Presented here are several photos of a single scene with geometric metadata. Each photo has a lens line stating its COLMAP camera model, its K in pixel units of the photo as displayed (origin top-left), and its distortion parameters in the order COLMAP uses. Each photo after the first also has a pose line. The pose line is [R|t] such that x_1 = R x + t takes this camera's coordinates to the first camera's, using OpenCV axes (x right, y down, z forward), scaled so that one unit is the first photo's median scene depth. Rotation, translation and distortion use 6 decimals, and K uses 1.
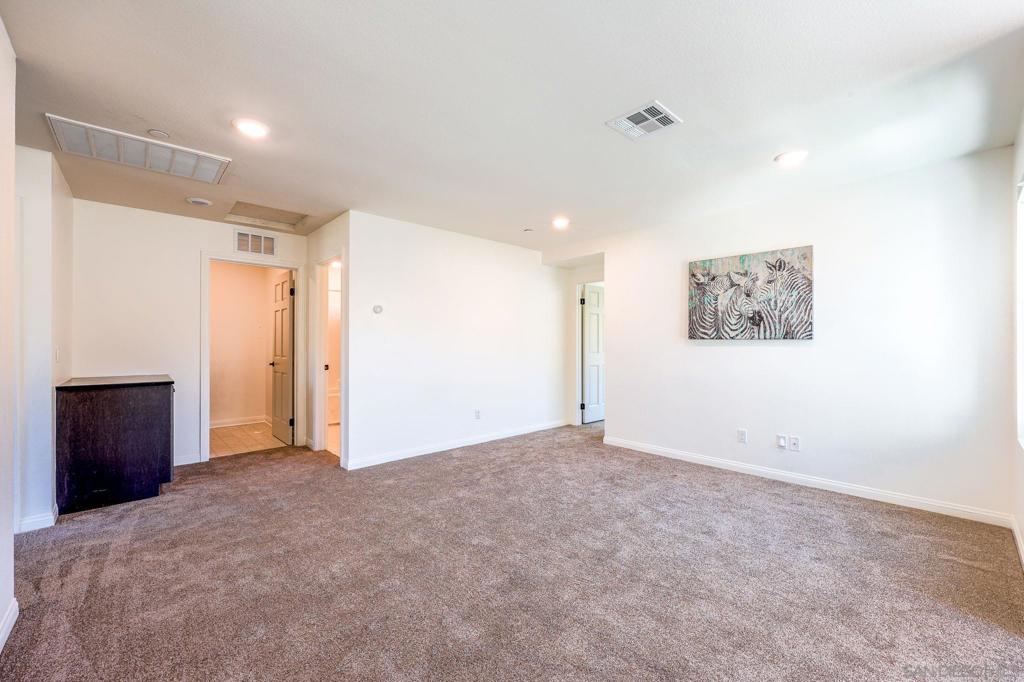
lens RADIAL K [[416.1, 0, 518.6], [0, 416.1, 340.5], [0, 0, 1]] dist [0.002411, 0.000117]
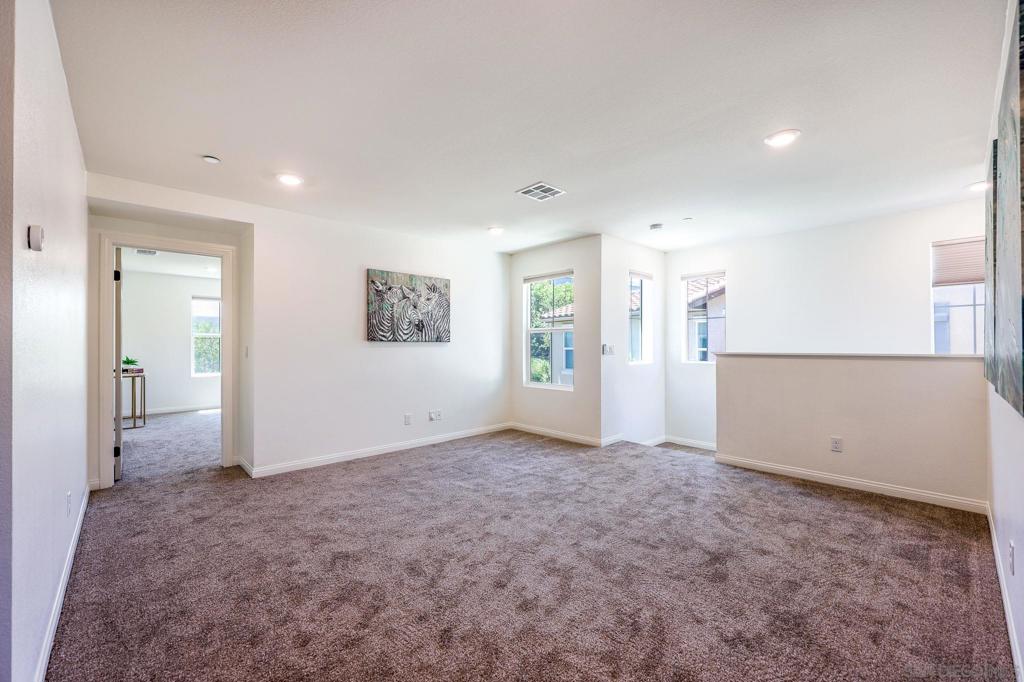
lens RADIAL K [[416.1, 0, 520.1], [0, 416.1, 345.3], [0, 0, 1]] dist [0.002411, 0.000117]
pose [[-0.014656, -0.005852, 0.999875, -0.728322], [-0.004788, 0.999972, 0.005783, -0.000536], [-0.999881, -0.004703, -0.014683, 0.694624]]
